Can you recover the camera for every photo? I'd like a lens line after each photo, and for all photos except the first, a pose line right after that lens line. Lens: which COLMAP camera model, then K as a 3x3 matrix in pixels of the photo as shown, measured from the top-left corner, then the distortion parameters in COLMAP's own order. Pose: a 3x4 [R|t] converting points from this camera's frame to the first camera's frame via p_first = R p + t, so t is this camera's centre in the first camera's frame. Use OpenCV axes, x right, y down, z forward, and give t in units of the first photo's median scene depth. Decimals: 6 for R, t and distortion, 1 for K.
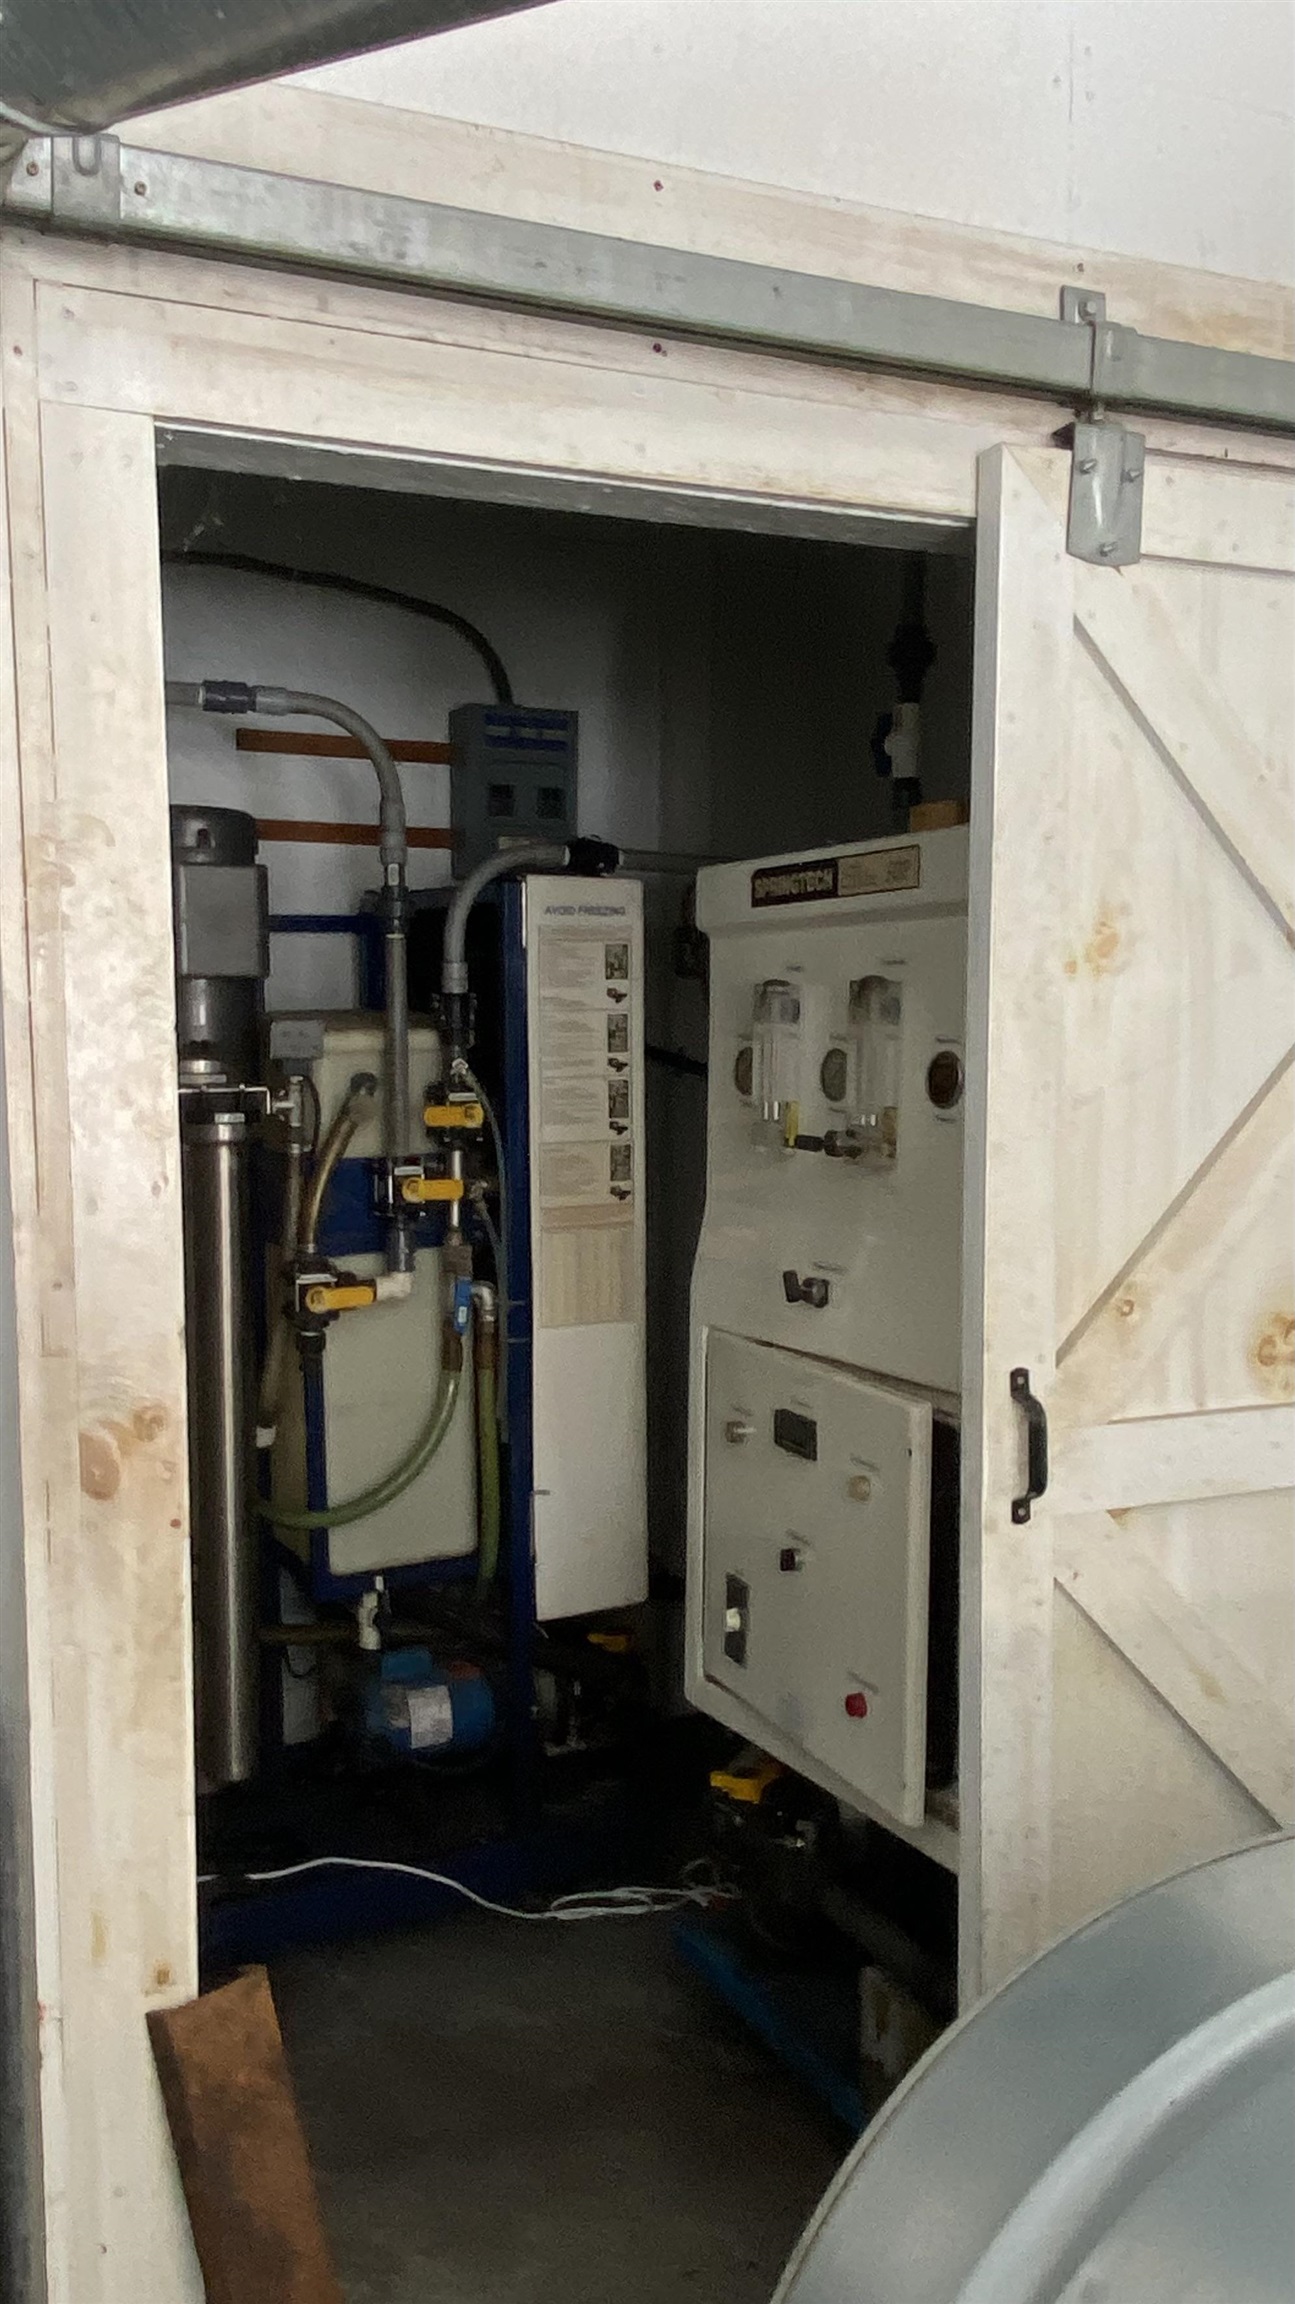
lens RADIAL K [[1916.3, 0, 649.2], [0, 1916.3, 1193.4], [0, 0, 1]] dist [0.115300, -0.171830]
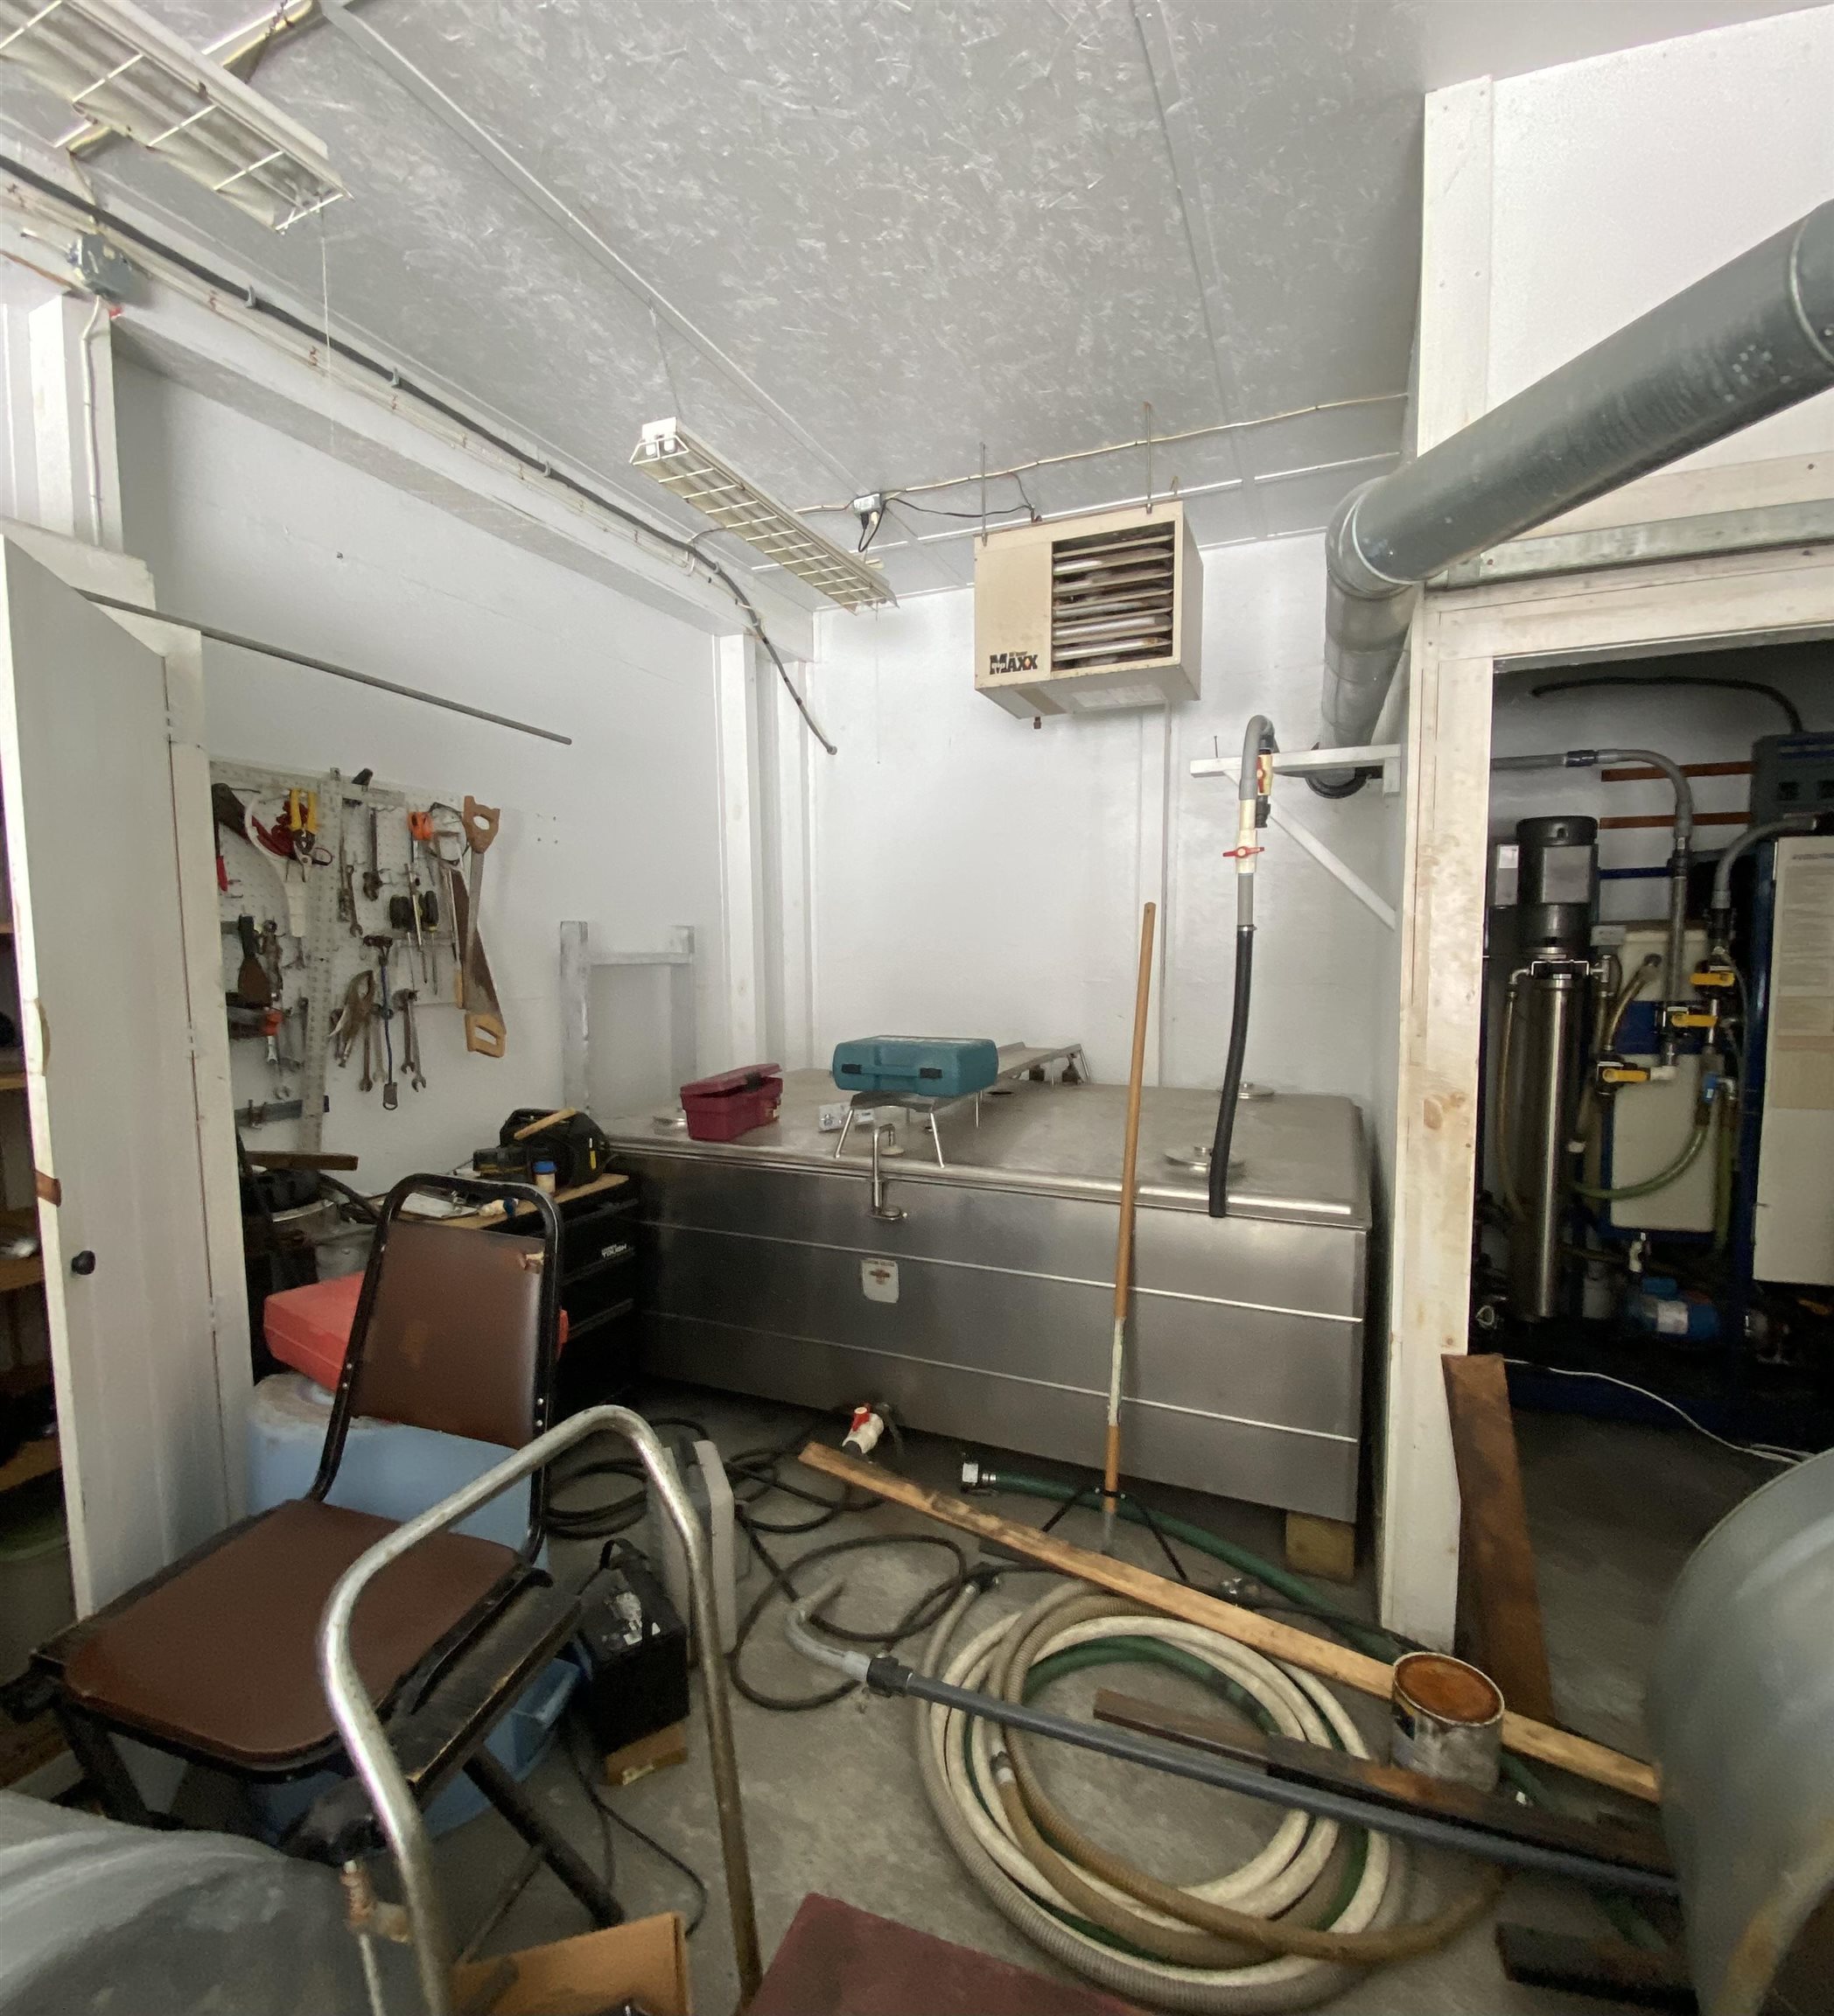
lens RADIAL K [[980.0, 0, 917.0], [0, 980.0, 1008.0], [0, 0, 1]] dist [-0.003623, -0.001066]
pose [[0.652122, 0.051536, -0.756360, 0.098902], [-0.062272, 0.997957, 0.014308, 0.017905], [0.755552, 0.037769, 0.653999, -0.122300]]
